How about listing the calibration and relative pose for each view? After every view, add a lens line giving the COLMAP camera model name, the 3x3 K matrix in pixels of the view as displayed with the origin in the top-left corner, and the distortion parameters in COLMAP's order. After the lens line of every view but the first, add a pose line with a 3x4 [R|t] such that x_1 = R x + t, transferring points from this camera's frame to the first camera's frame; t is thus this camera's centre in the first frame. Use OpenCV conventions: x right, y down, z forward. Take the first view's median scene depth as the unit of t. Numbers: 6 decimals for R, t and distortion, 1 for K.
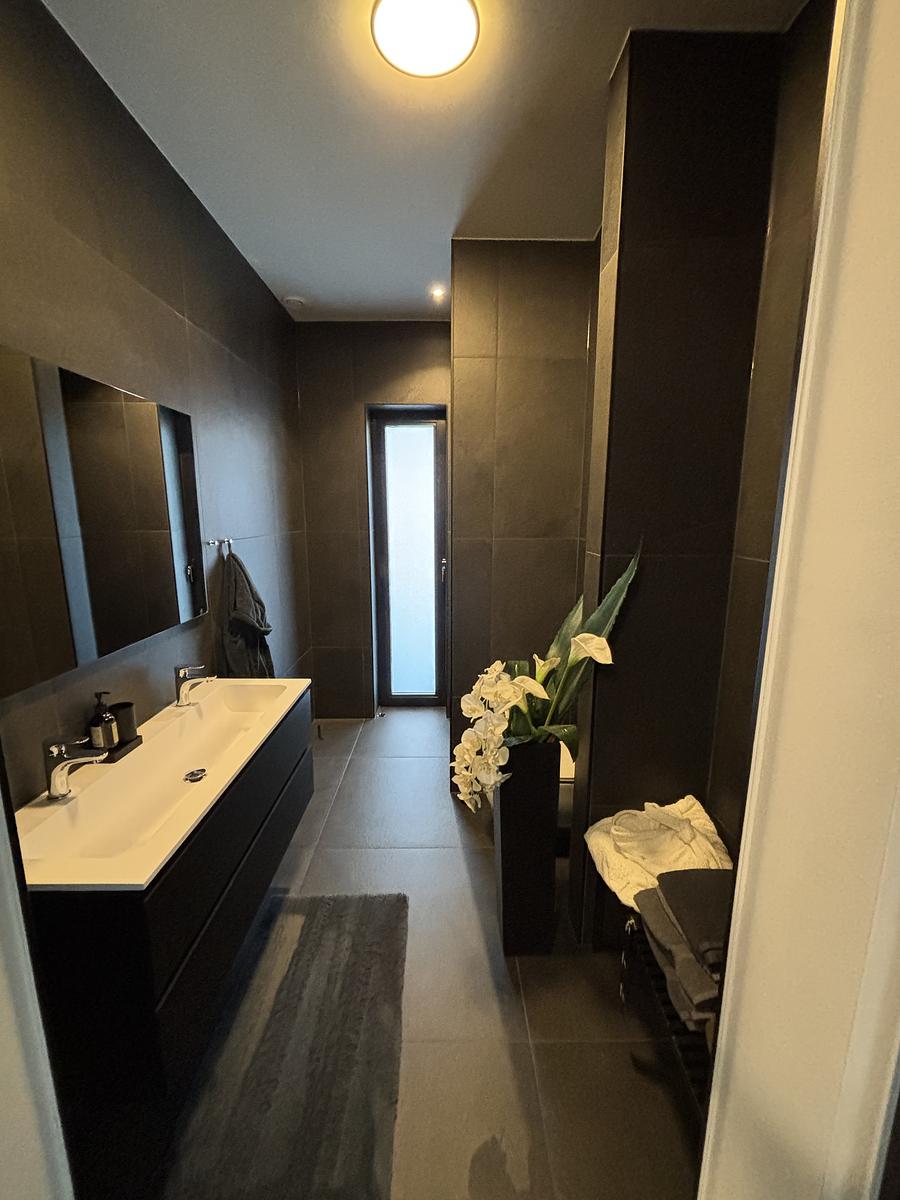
lens RADIAL K [[489.9, 0, 448.2], [0, 489.9, 598.4], [0, 0, 1]] dist [-0.004113, 0.001842]
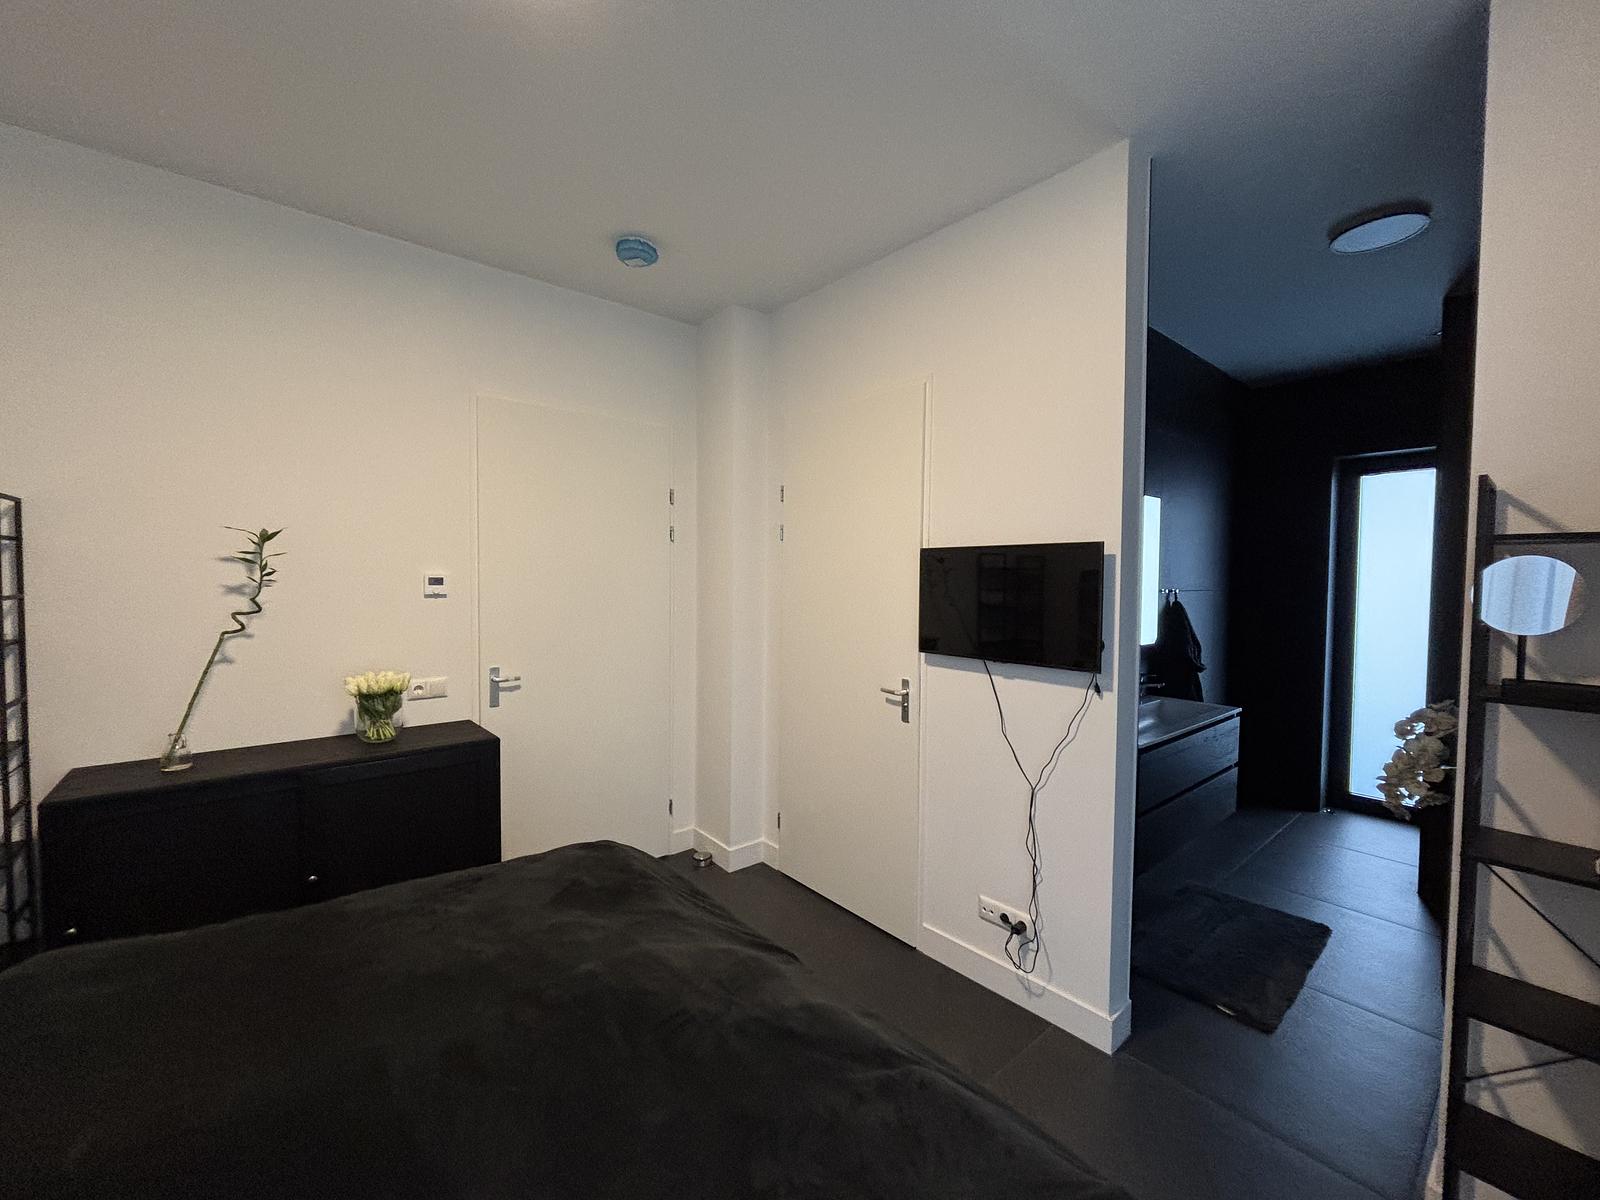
lens RADIAL K [[653.3, 0, 794.1], [0, 653.3, 598.1], [0, 0, 1]] dist [-0.004113, 0.001842]
pose [[0.643764, 0.027535, -0.764729, 0.191945], [-0.145880, 0.985441, -0.087323, 0.176400], [0.751190, 0.167775, 0.638408, -0.753077]]
